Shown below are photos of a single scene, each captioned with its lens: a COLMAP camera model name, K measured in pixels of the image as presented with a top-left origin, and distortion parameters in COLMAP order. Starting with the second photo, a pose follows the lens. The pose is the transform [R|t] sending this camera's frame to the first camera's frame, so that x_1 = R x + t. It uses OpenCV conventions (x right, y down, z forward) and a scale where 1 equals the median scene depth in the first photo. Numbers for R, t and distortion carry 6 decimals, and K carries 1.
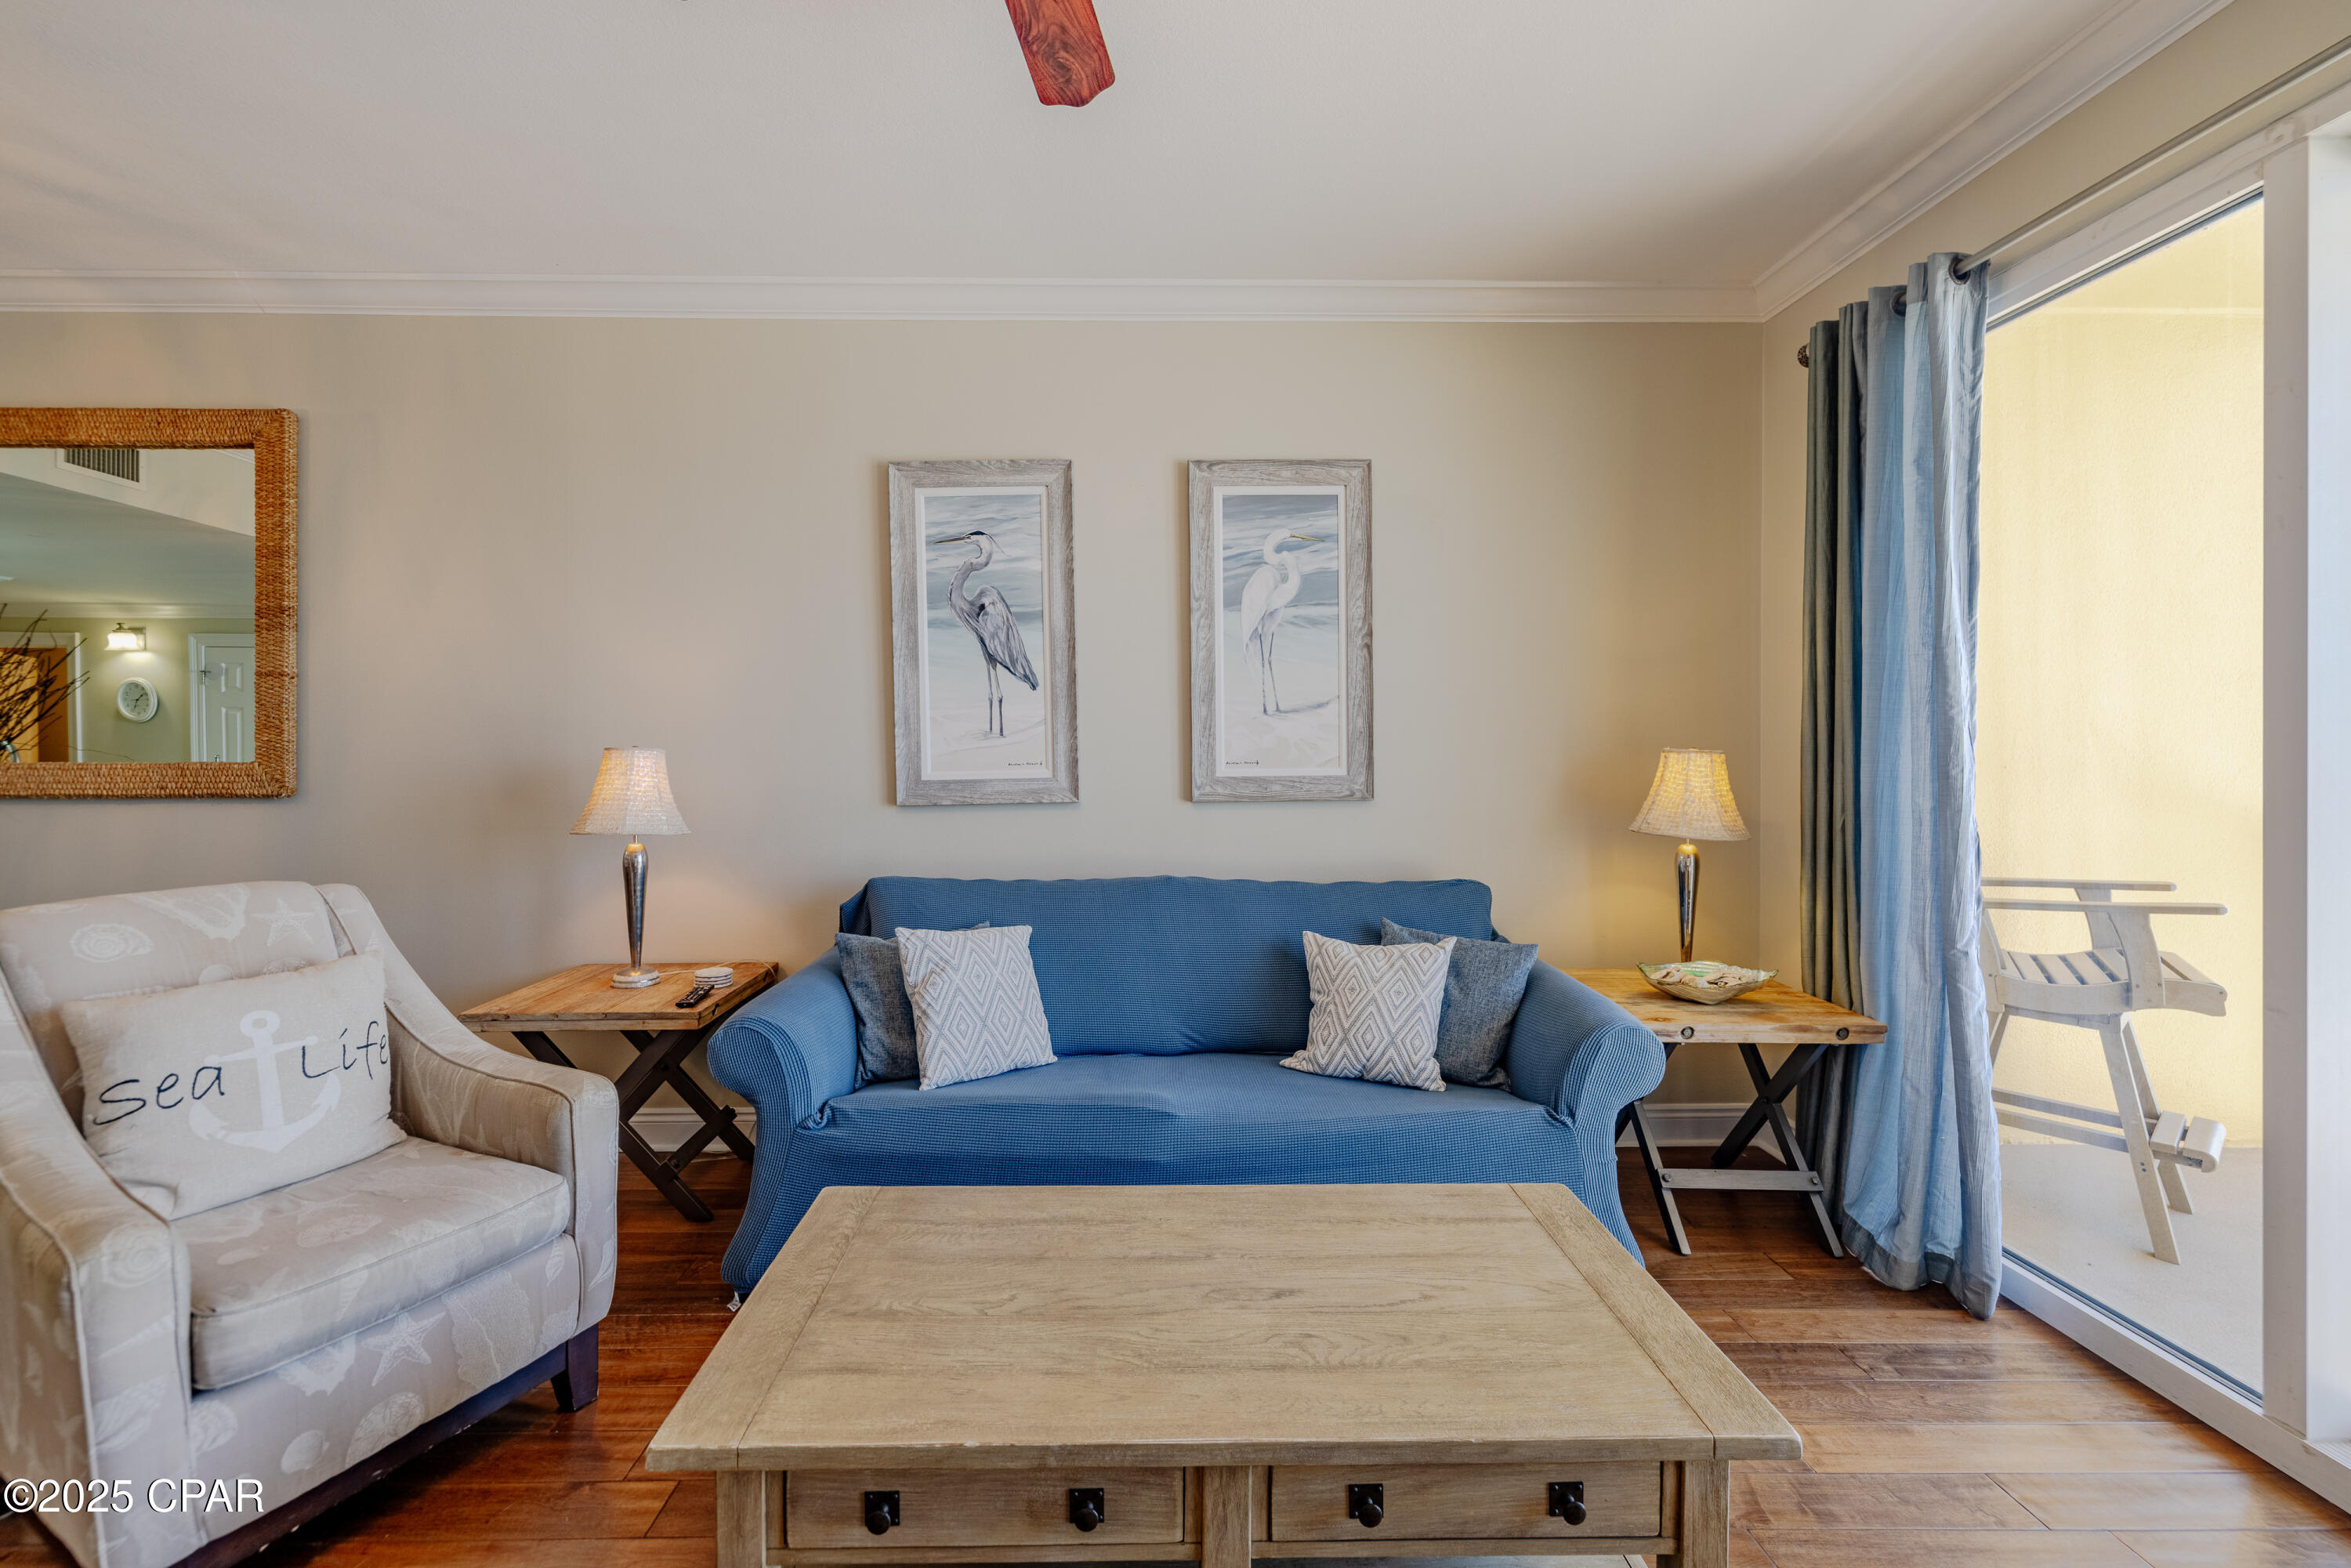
lens RADIAL K [[1020.1, 0, 1175.5], [0, 1020.1, 784.0], [0, 0, 1]] dist [0.001134, 0.000373]
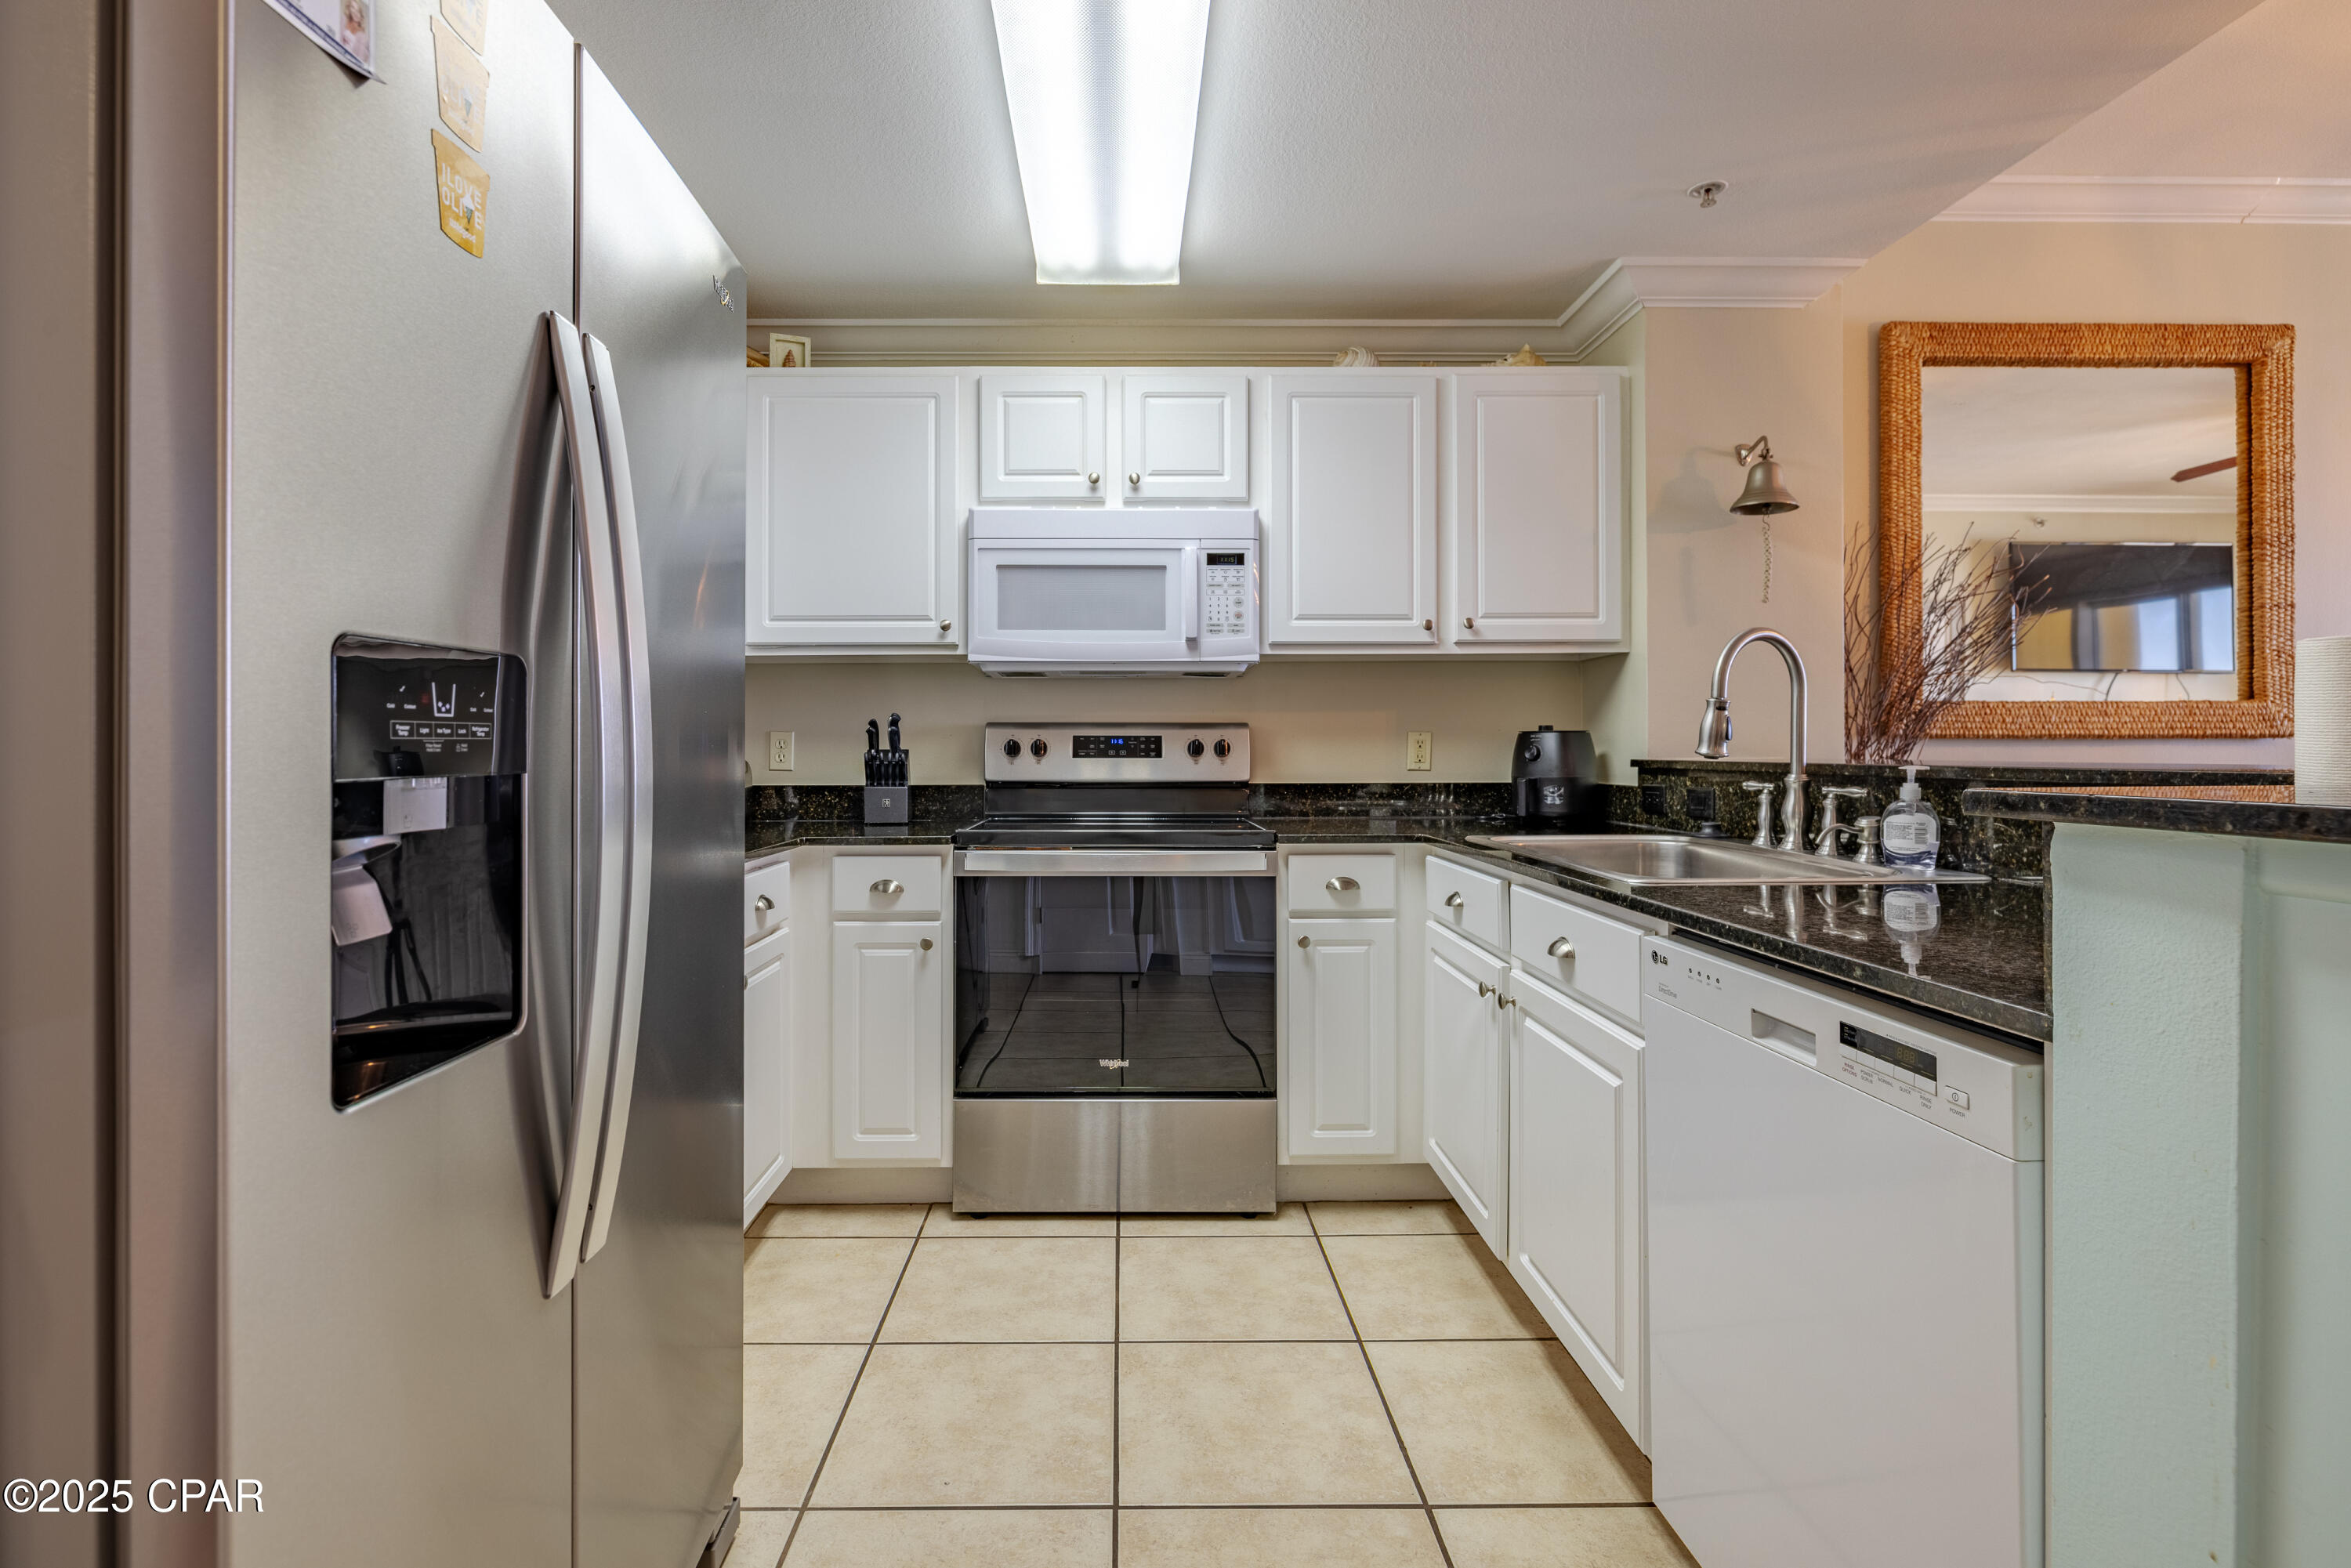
lens RADIAL K [[1107.0, 0, 1137.7], [0, 1107.0, 754.8], [0, 0, 1]] dist [-0.004793, 0.001093]
pose [[0.999771, -0.000003, -0.021388, -1.887151], [0.000112, 0.999987, 0.005076, 0.023403], [0.021388, -0.005077, 0.999758, -0.033182]]
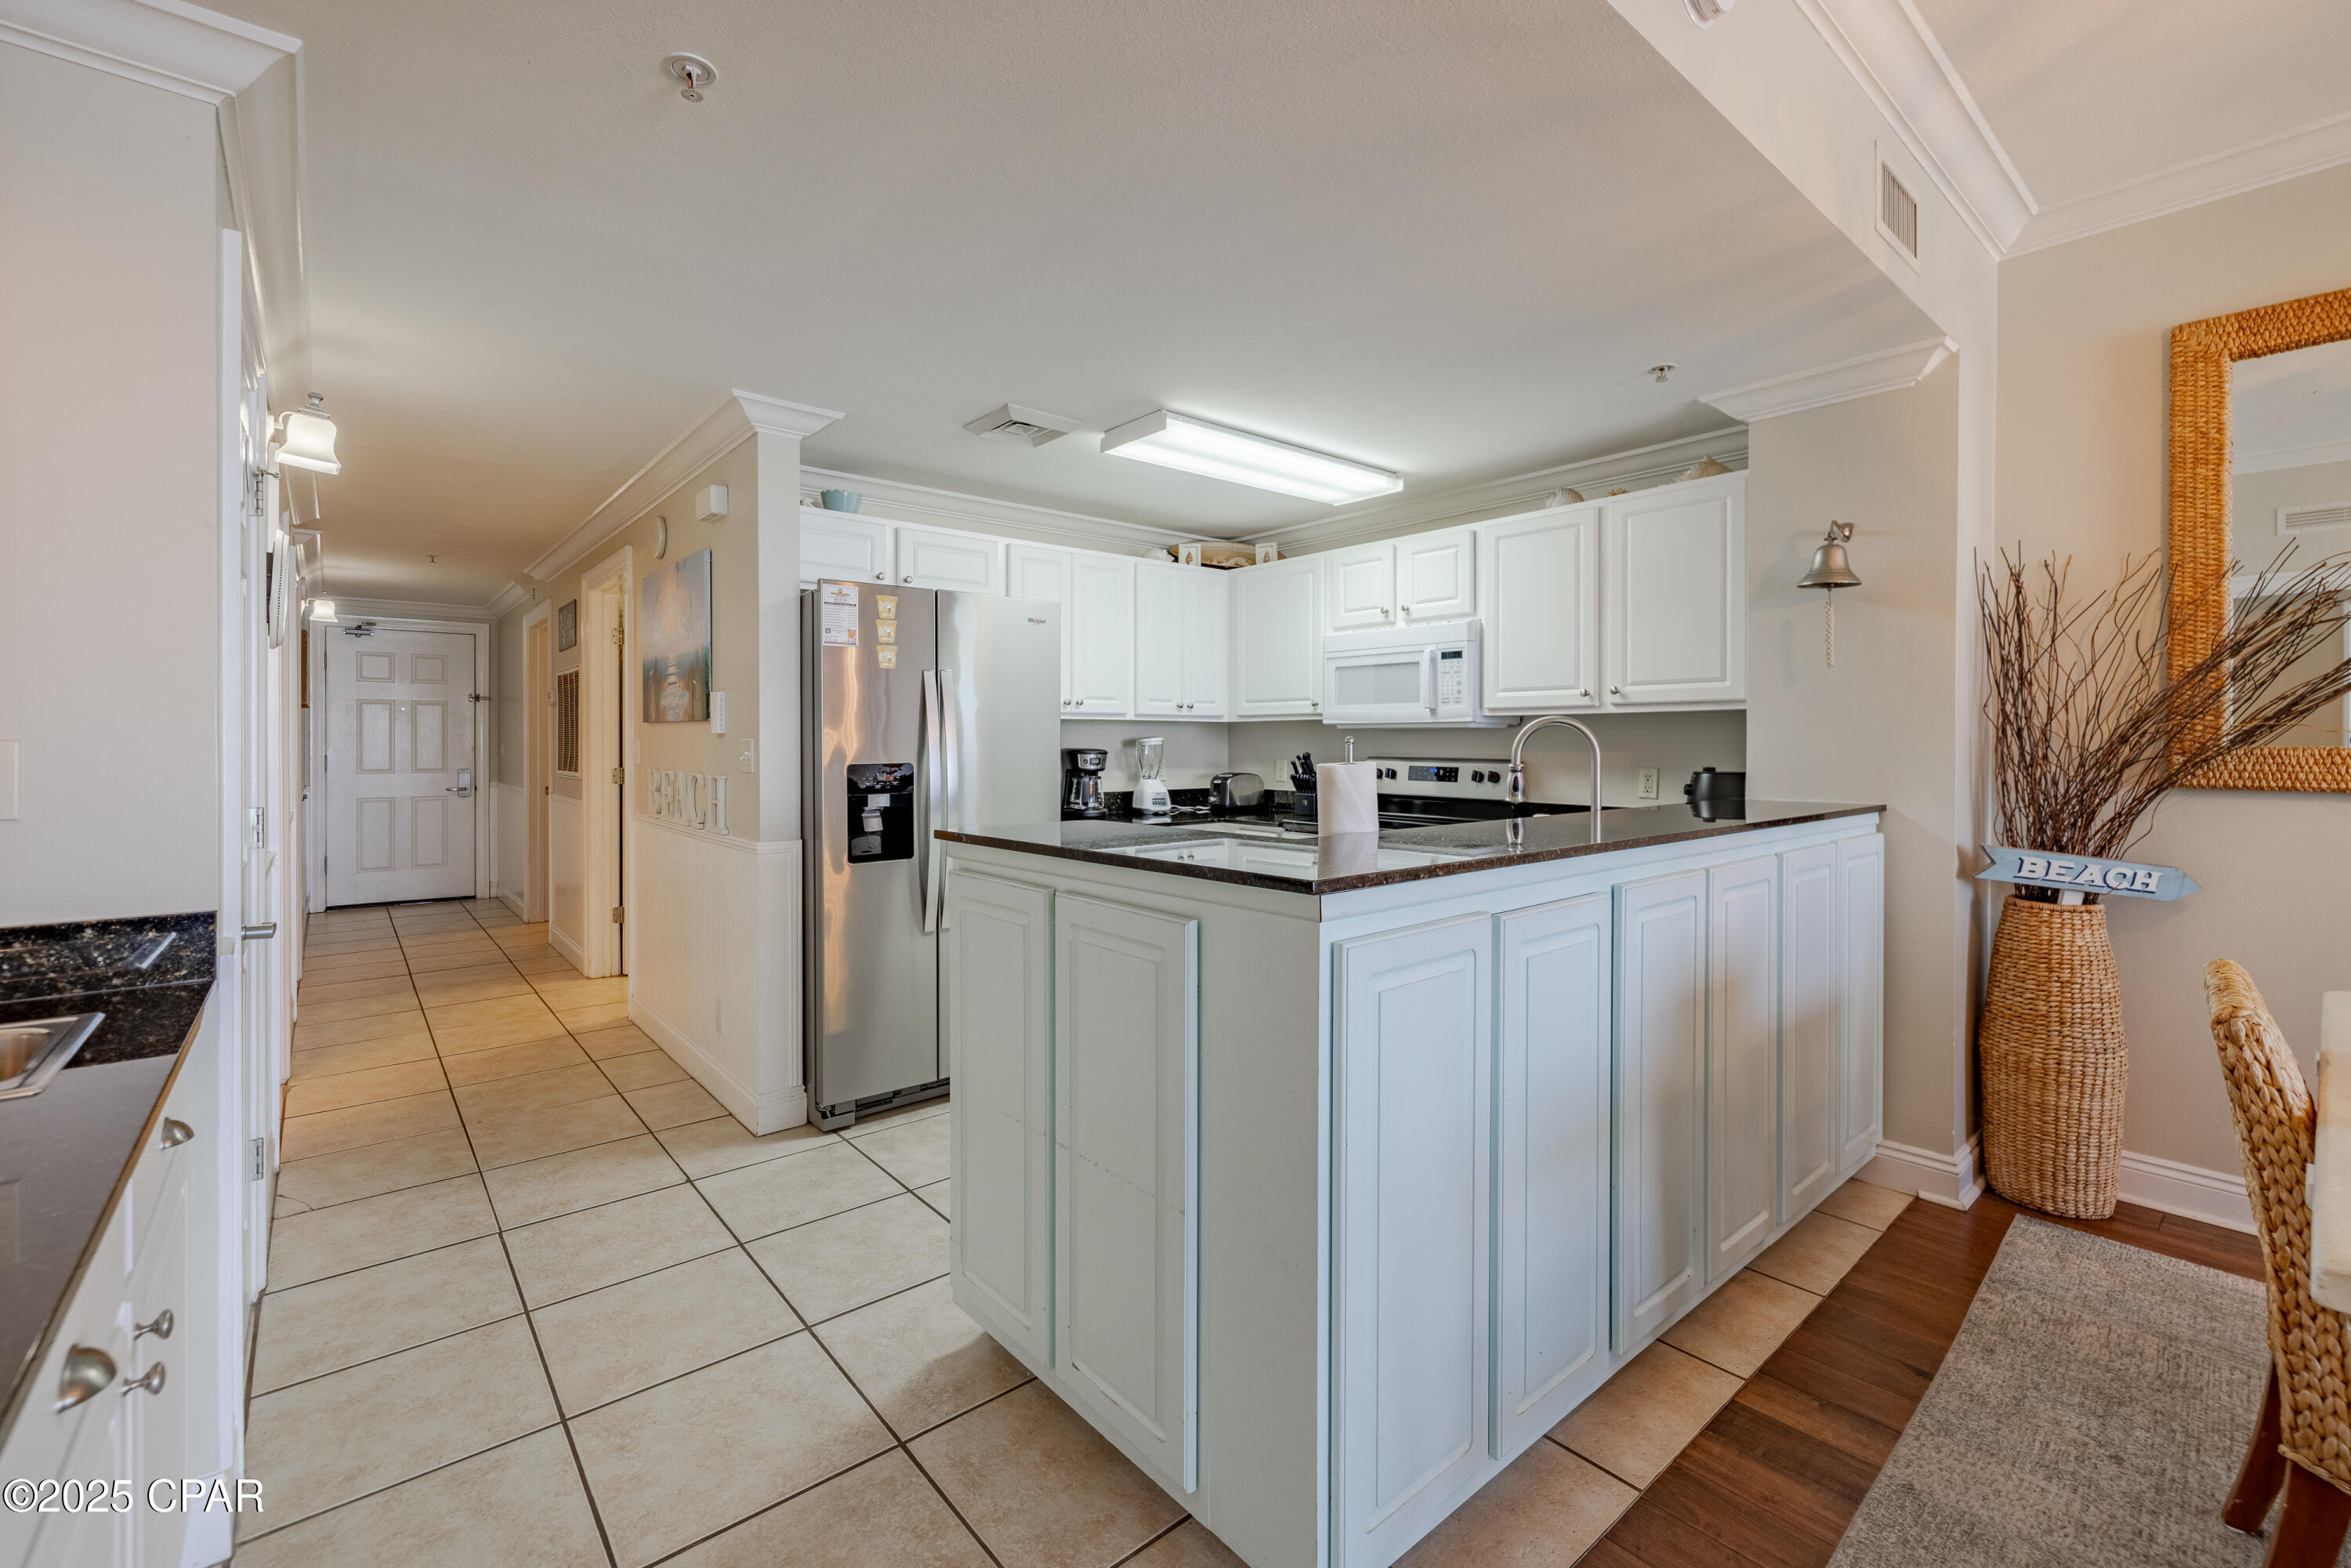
lens RADIAL K [[993.1, 0, 1181.9], [0, 993.1, 744.7], [0, 0, 1]] dist [0.000897, 0.000176]
pose [[0.617550, 0.007263, -0.786498, -1.093502], [-0.001145, 0.999965, 0.008335, -0.028305], [0.786531, -0.004247, 0.617536, -0.152479]]
